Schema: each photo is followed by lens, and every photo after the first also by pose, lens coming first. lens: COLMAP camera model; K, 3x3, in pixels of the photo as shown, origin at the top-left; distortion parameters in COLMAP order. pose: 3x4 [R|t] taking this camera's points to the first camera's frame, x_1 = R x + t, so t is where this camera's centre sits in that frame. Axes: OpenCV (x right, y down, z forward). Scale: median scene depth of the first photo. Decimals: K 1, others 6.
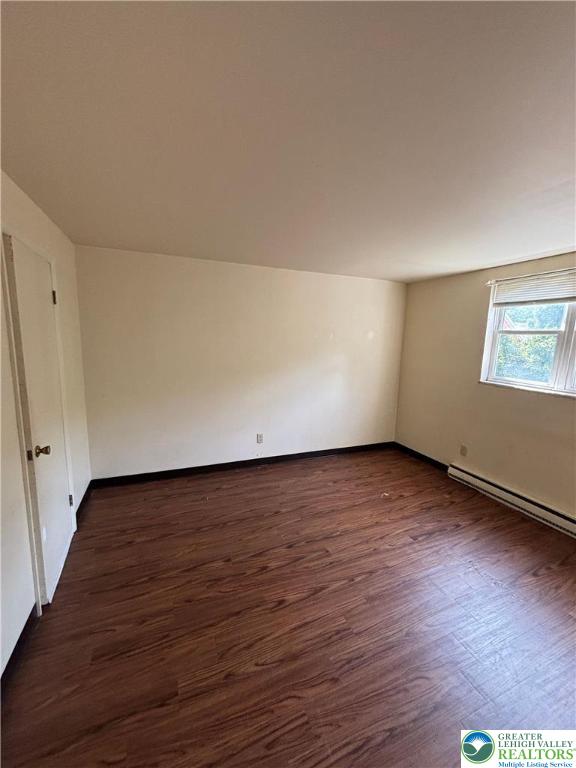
lens RADIAL K [[307.9, 0, 288.0], [0, 307.9, 384.0], [0, 0, 1]] dist [-0.001760, 0.000007]
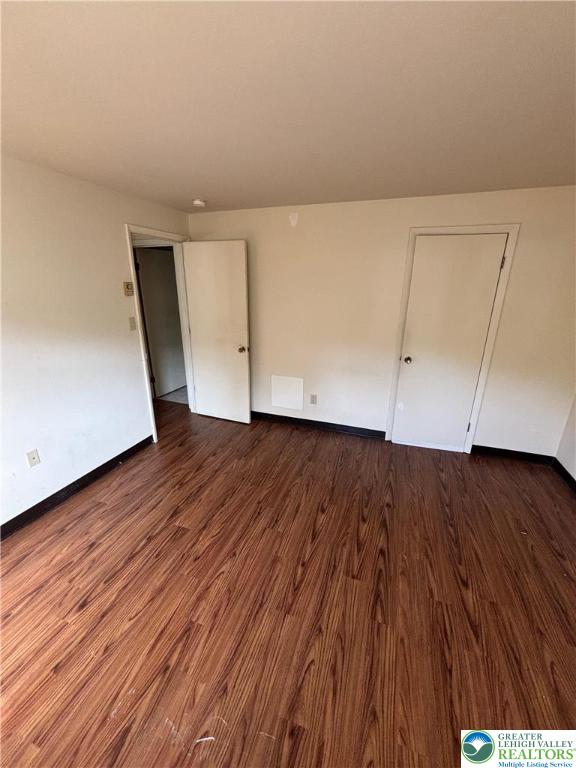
lens RADIAL K [[307.9, 0, 288.0], [0, 307.9, 384.0], [0, 0, 1]] dist [-0.001760, 0.000007]
pose [[-0.665609, 0.194985, -0.720379, 0.717162], [-0.145782, 0.912701, 0.381739, -0.174259], [0.731924, 0.359107, -0.579077, 1.182662]]
